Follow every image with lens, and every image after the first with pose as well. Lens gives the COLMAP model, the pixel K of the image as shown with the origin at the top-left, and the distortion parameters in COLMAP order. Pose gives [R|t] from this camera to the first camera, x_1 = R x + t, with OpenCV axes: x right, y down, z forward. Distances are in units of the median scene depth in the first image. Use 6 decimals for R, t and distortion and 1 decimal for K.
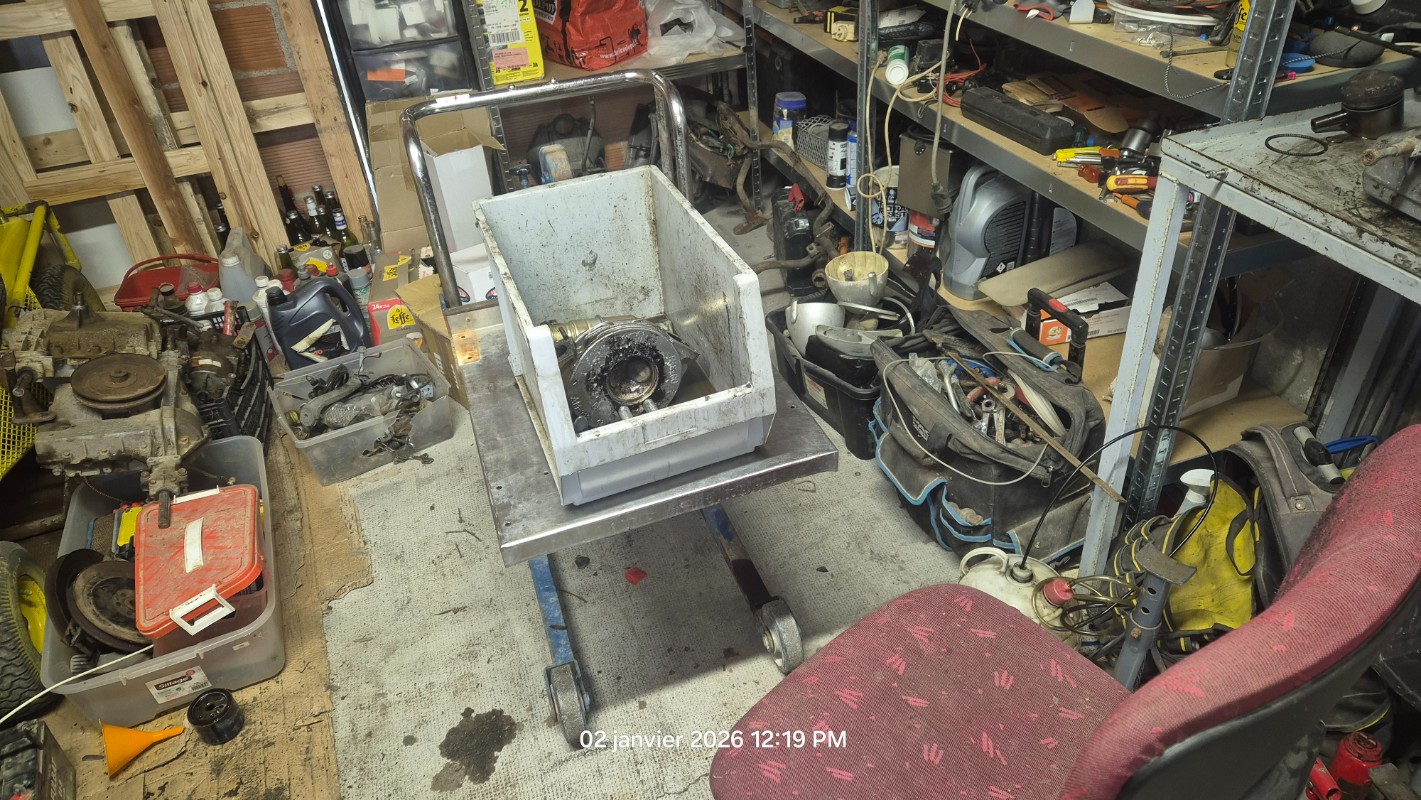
lens RADIAL K [[971.2, 0, 713.4], [0, 971.2, 400.8], [0, 0, 1]] dist [0.004242, -0.009533]
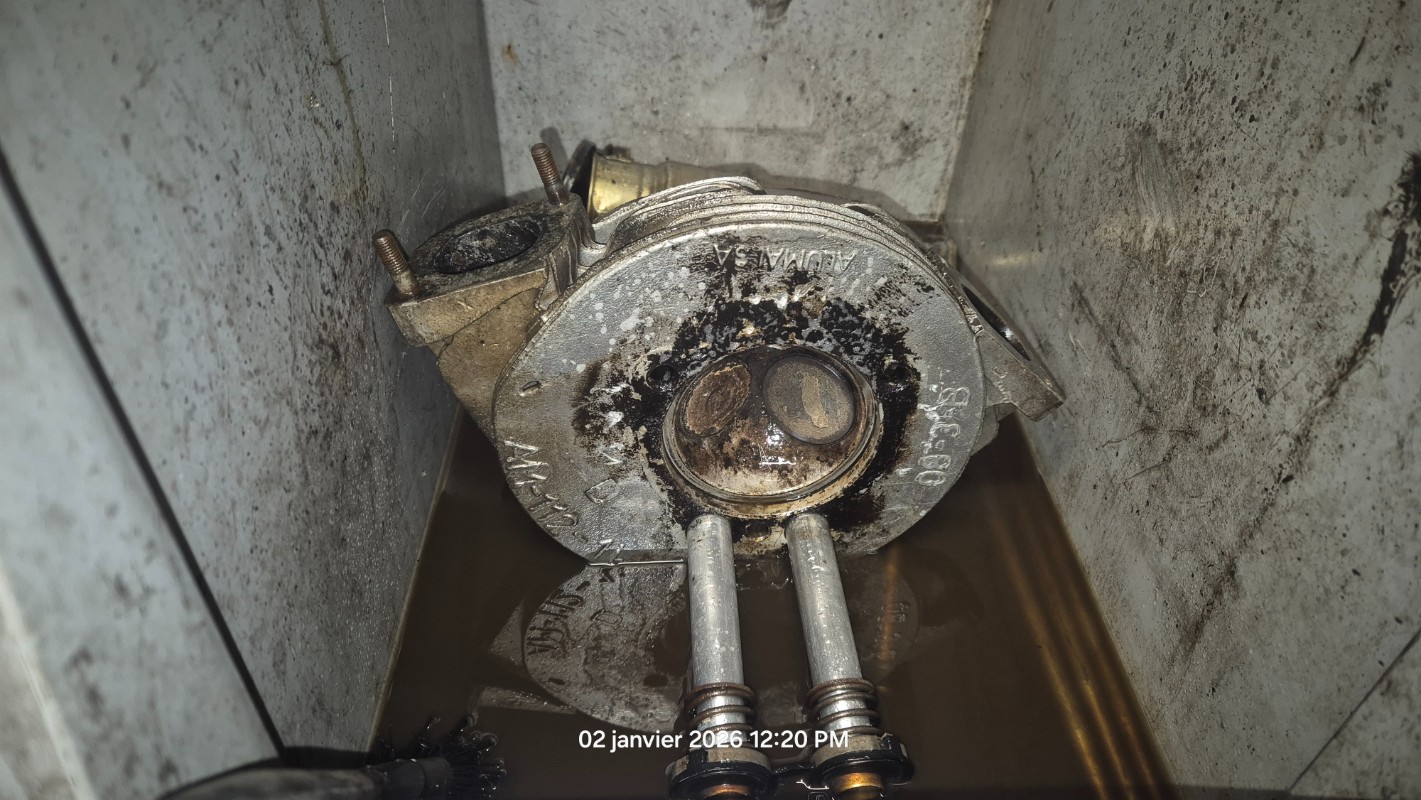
lens RADIAL K [[971.2, 0, 710.8], [0, 971.2, 398.7], [0, 0, 1]] dist [0.004242, -0.009533]
pose [[0.940329, 0.290454, -0.177248, -0.056091], [-0.272187, 0.954679, 0.120423, -0.055306], [0.204193, -0.064993, 0.976771, 0.749578]]
